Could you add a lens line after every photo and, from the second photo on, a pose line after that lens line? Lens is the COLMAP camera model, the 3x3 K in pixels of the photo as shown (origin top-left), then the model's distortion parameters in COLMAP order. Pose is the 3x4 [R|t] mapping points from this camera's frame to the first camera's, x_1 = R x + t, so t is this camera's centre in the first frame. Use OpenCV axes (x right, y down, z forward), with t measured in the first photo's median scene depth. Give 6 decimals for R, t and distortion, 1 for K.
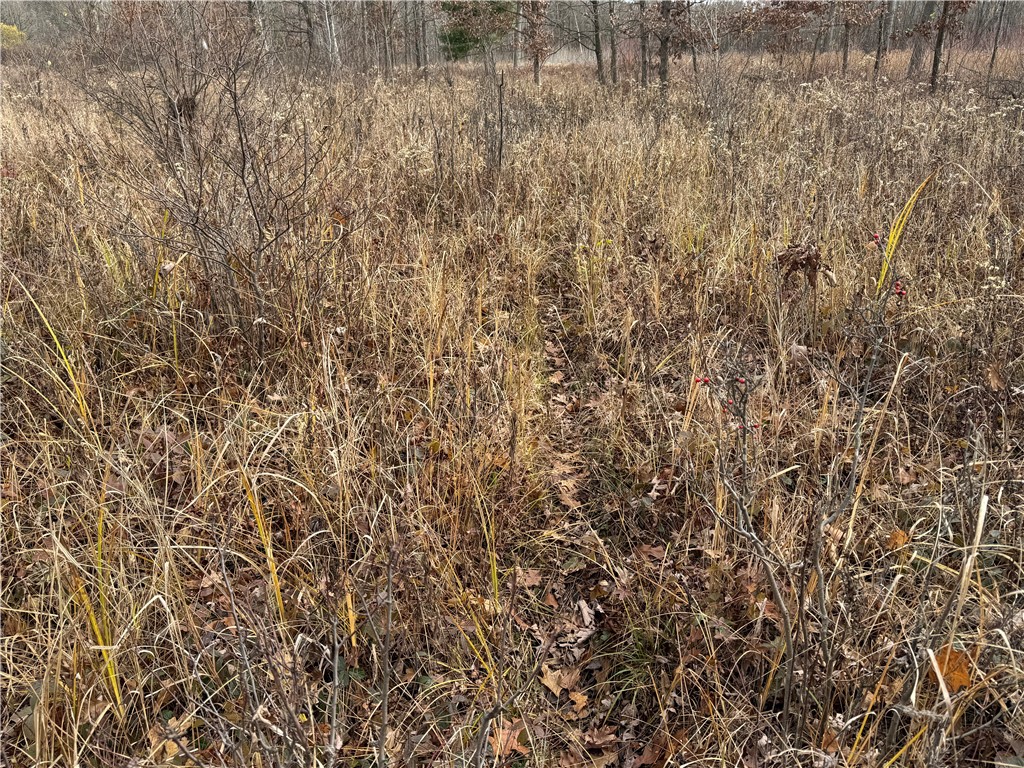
lens RADIAL K [[798.2, 0, 512.0], [0, 798.2, 384.0], [0, 0, 1]] dist [0.097591, 0.000091]
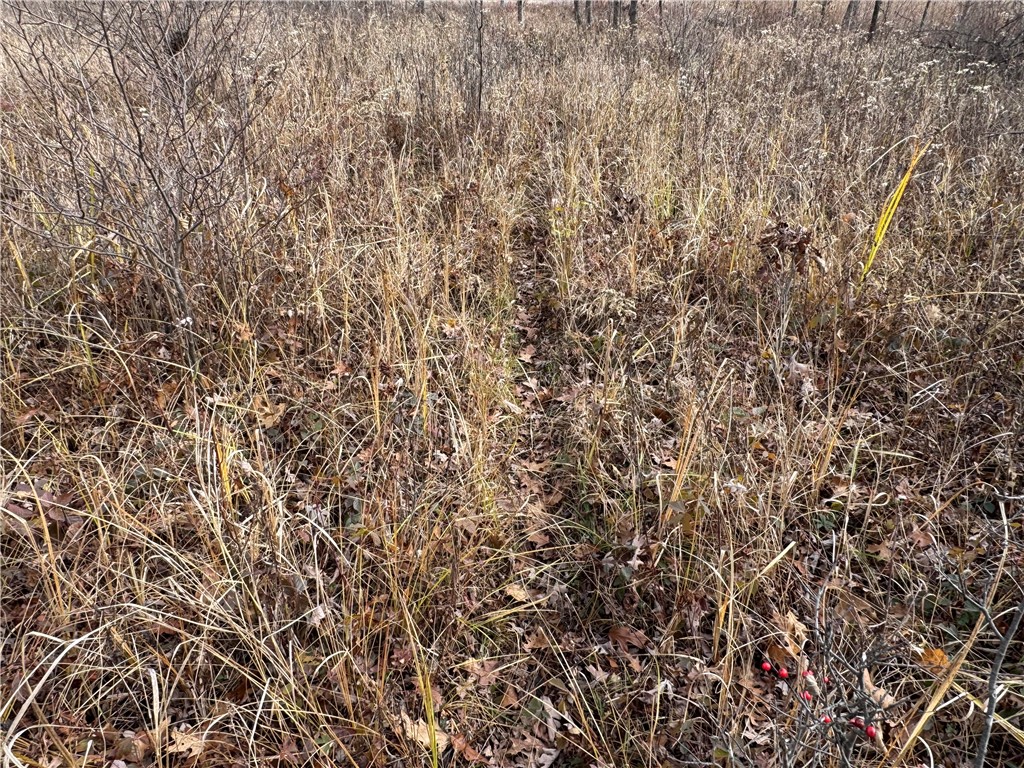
lens RADIAL K [[673.4, 0, 512.0], [0, 673.4, 384.0], [0, 0, 1]] dist [-0.055759, 0.112652]
pose [[0.999677, 0.006827, 0.024477, 0.014818], [-0.010244, 0.989767, 0.142328, -0.076543], [-0.023255, -0.142533, 0.989517, 0.171937]]
